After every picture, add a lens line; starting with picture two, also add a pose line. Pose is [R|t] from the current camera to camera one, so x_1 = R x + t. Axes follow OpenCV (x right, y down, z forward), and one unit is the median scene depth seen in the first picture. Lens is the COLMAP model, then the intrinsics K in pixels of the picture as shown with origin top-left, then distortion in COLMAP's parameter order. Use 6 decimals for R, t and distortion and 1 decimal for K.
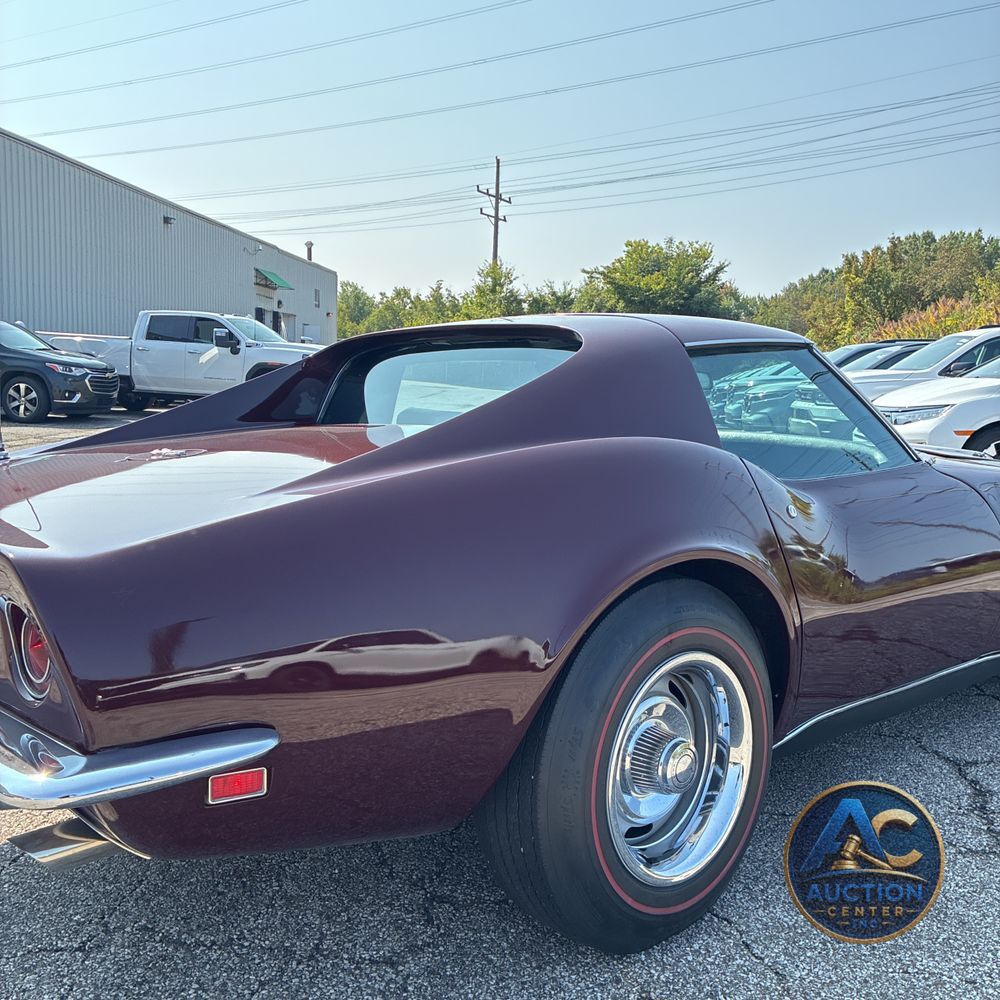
lens RADIAL K [[1004.0, 0, 501.0], [0, 1004.0, 505.1], [0, 0, 1]] dist [0.018187, 0.000000]
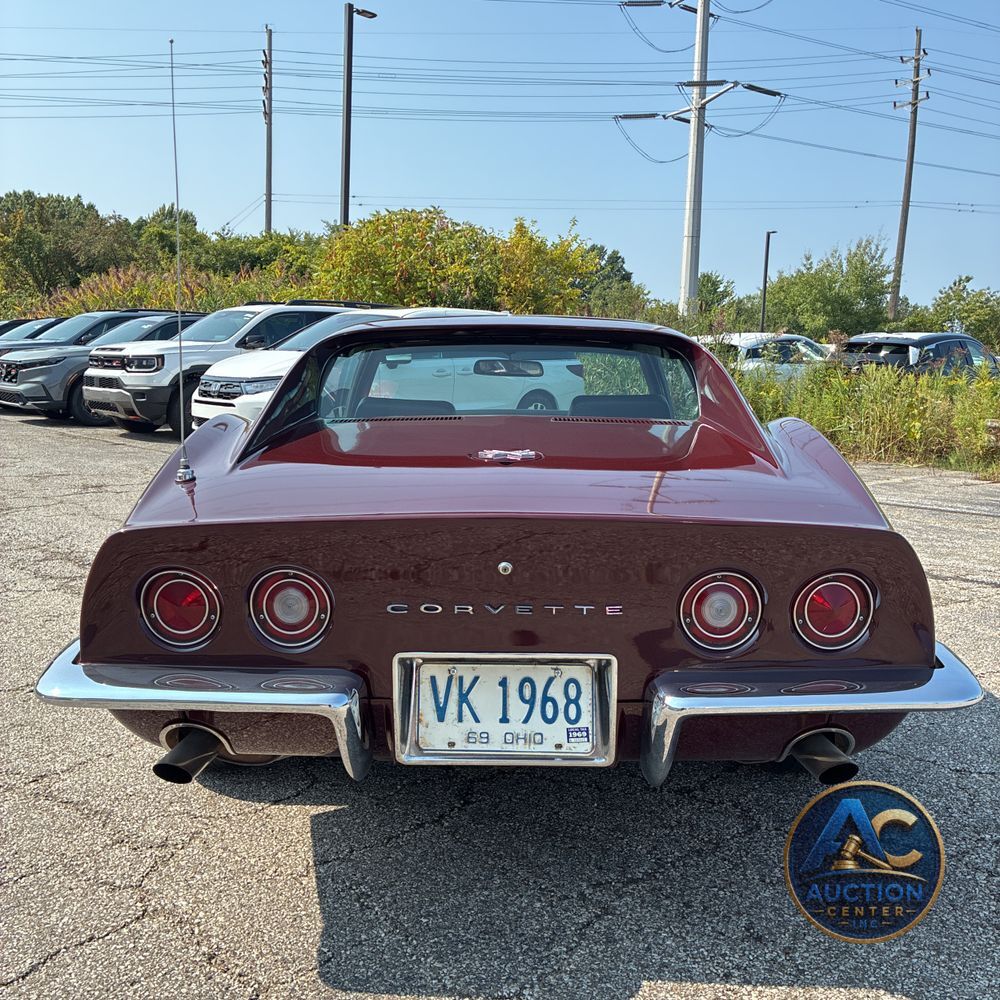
lens RADIAL K [[1004.0, 0, 493.0], [0, 1004.0, 499.4], [0, 0, 1]] dist [0.018187, 0.000000]
pose [[0.683308, -0.099990, 0.723251, -0.179514], [0.078143, 0.994904, 0.063719, -0.012192], [-0.725937, 0.012978, 0.687639, 0.051837]]
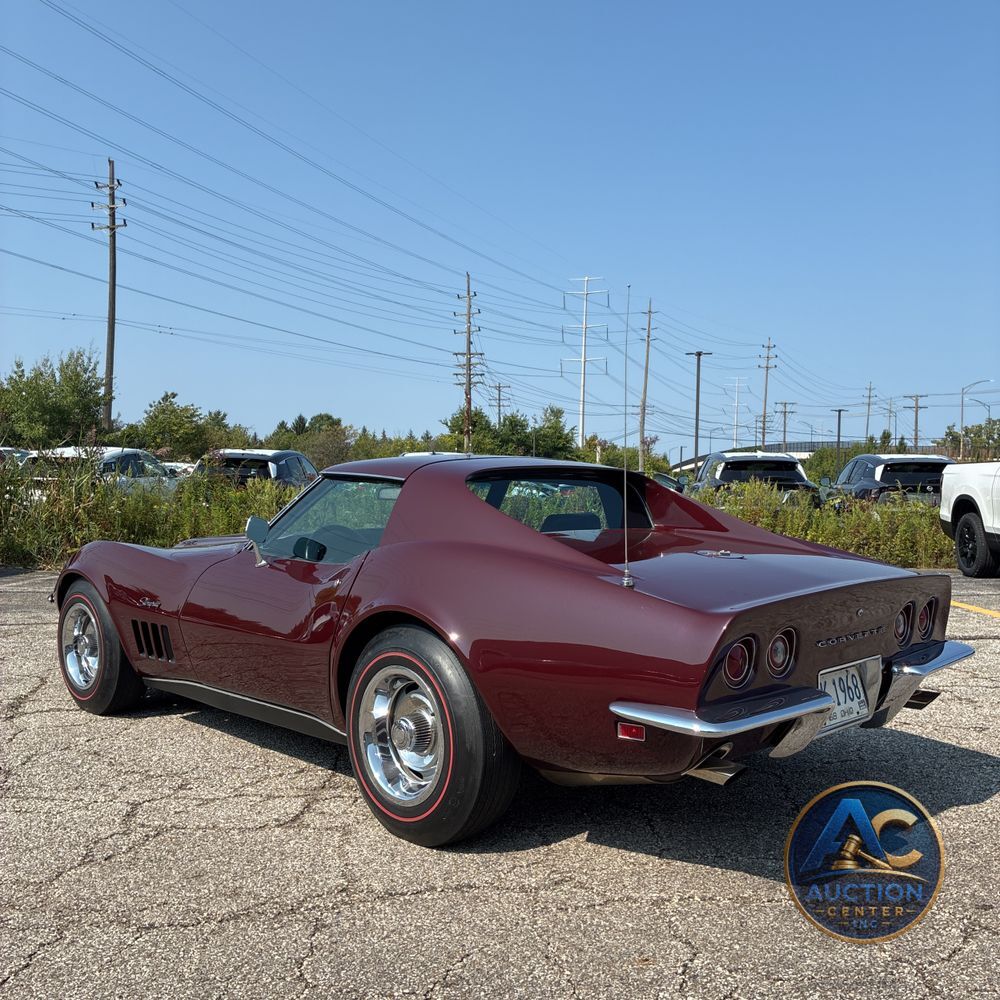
lens RADIAL K [[1004.0, 0, 501.5], [0, 1004.0, 502.1], [0, 0, 1]] dist [0.018187, 0.000000]
pose [[-0.016957, -0.033961, 0.999279, -0.321612], [0.109560, 0.993342, 0.035618, -0.038724], [-0.993836, 0.110085, -0.013124, 0.228740]]
